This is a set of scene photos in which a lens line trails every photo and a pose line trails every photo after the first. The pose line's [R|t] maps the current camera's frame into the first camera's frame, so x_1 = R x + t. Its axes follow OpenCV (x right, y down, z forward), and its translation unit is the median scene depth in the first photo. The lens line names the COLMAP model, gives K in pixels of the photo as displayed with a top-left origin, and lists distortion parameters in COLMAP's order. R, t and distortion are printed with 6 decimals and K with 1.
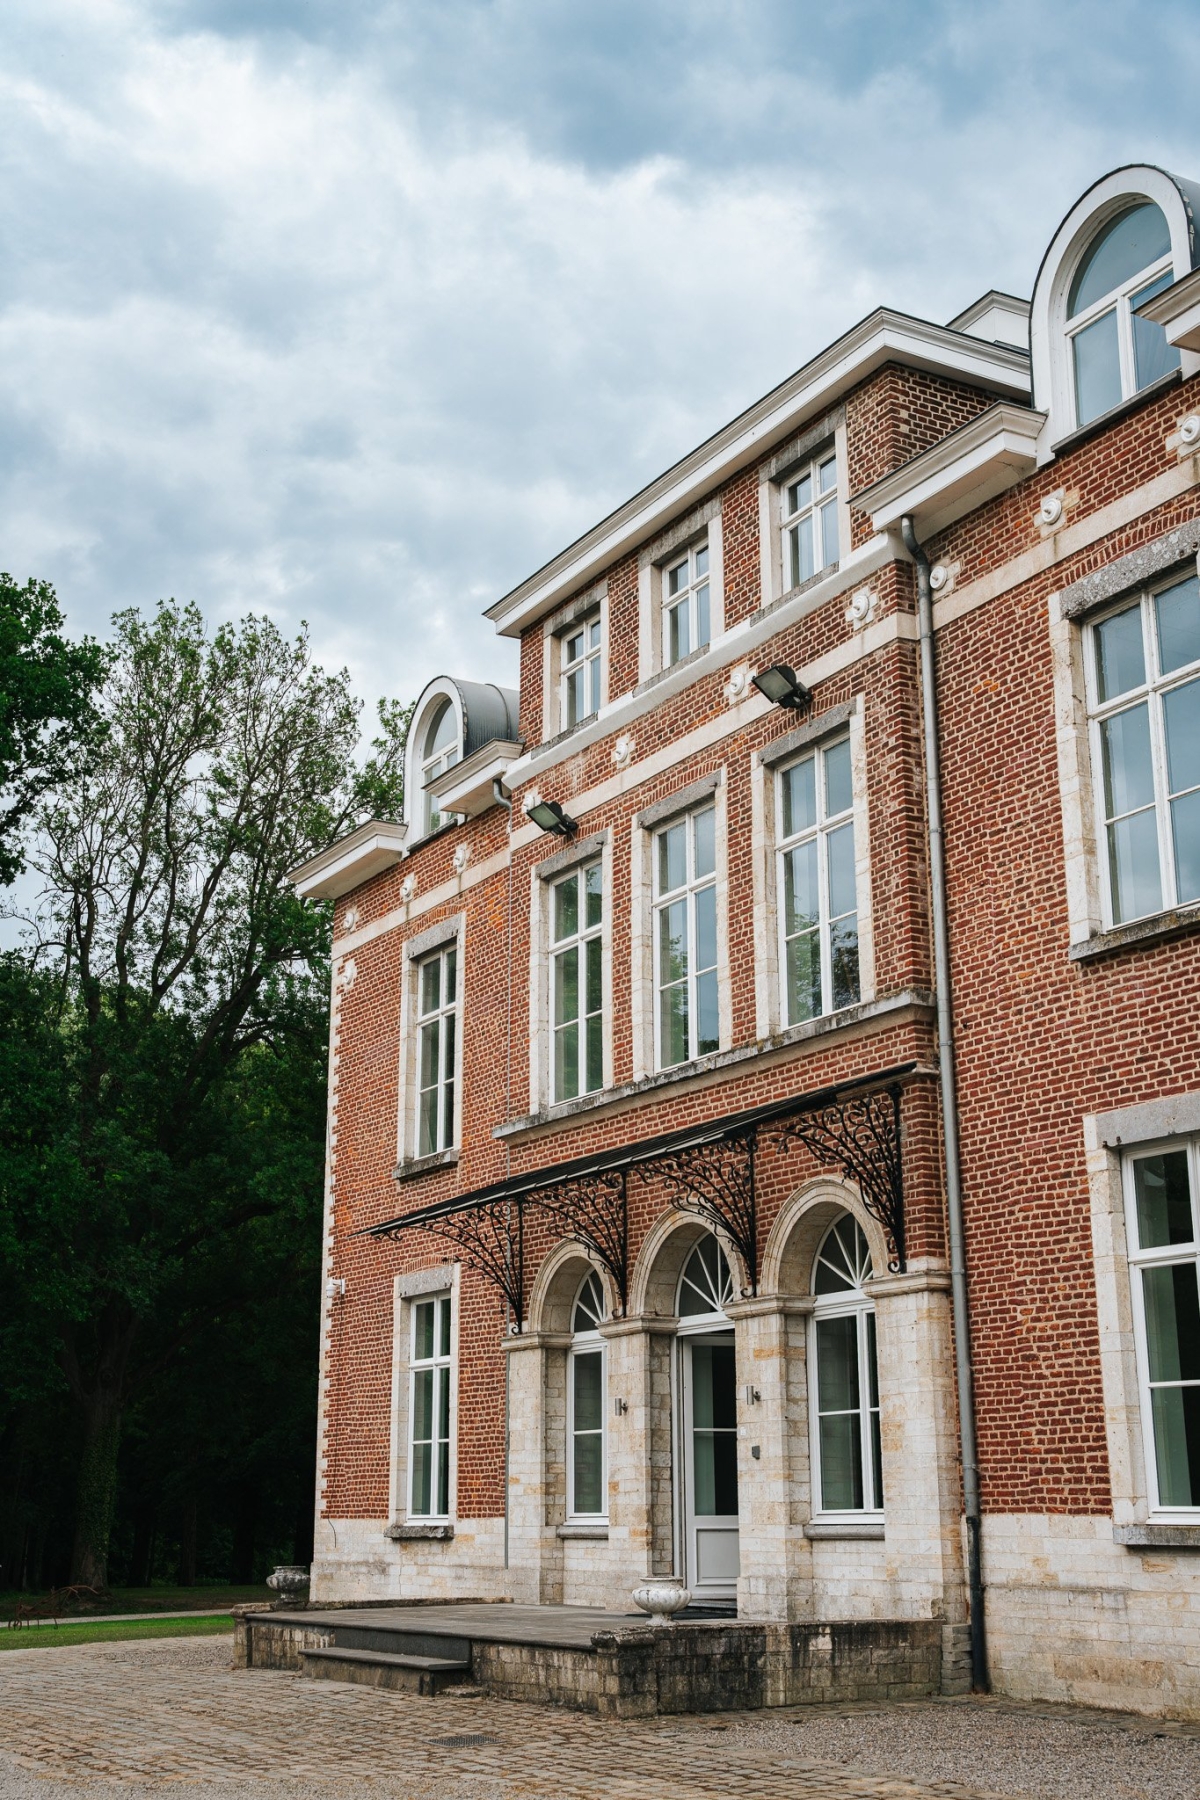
lens RADIAL K [[2253.6, 0, 600.0], [0, 2253.6, 900.0], [0, 0, 1]] dist [0.003715, 0.390722]
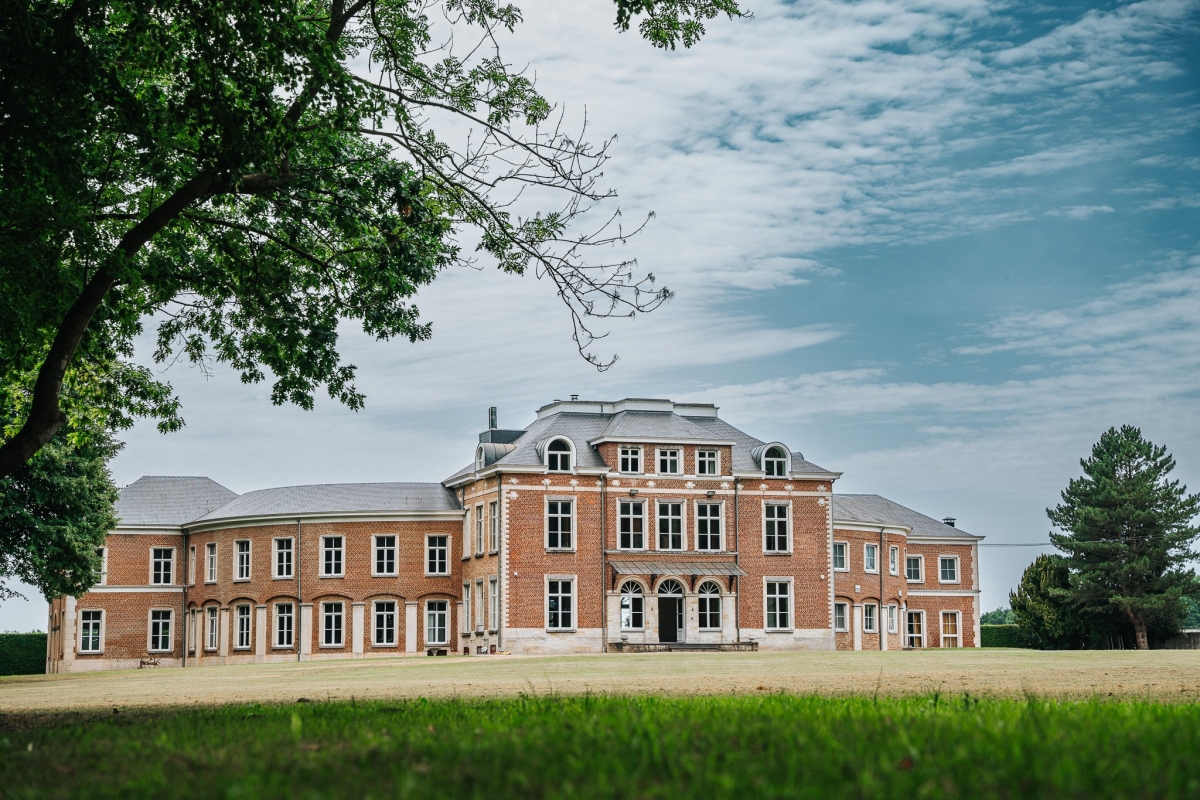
lens RADIAL K [[1906.1, 0, 678.6], [0, 1906.1, 453.1], [0, 0, 1]] dist [0.221347, 0.095583]
pose [[0.157748, 0.102721, 0.982122, -5.052863], [-0.259979, 0.963807, -0.059048, 0.125884], [-0.952642, -0.246017, 0.178744, 0.211049]]
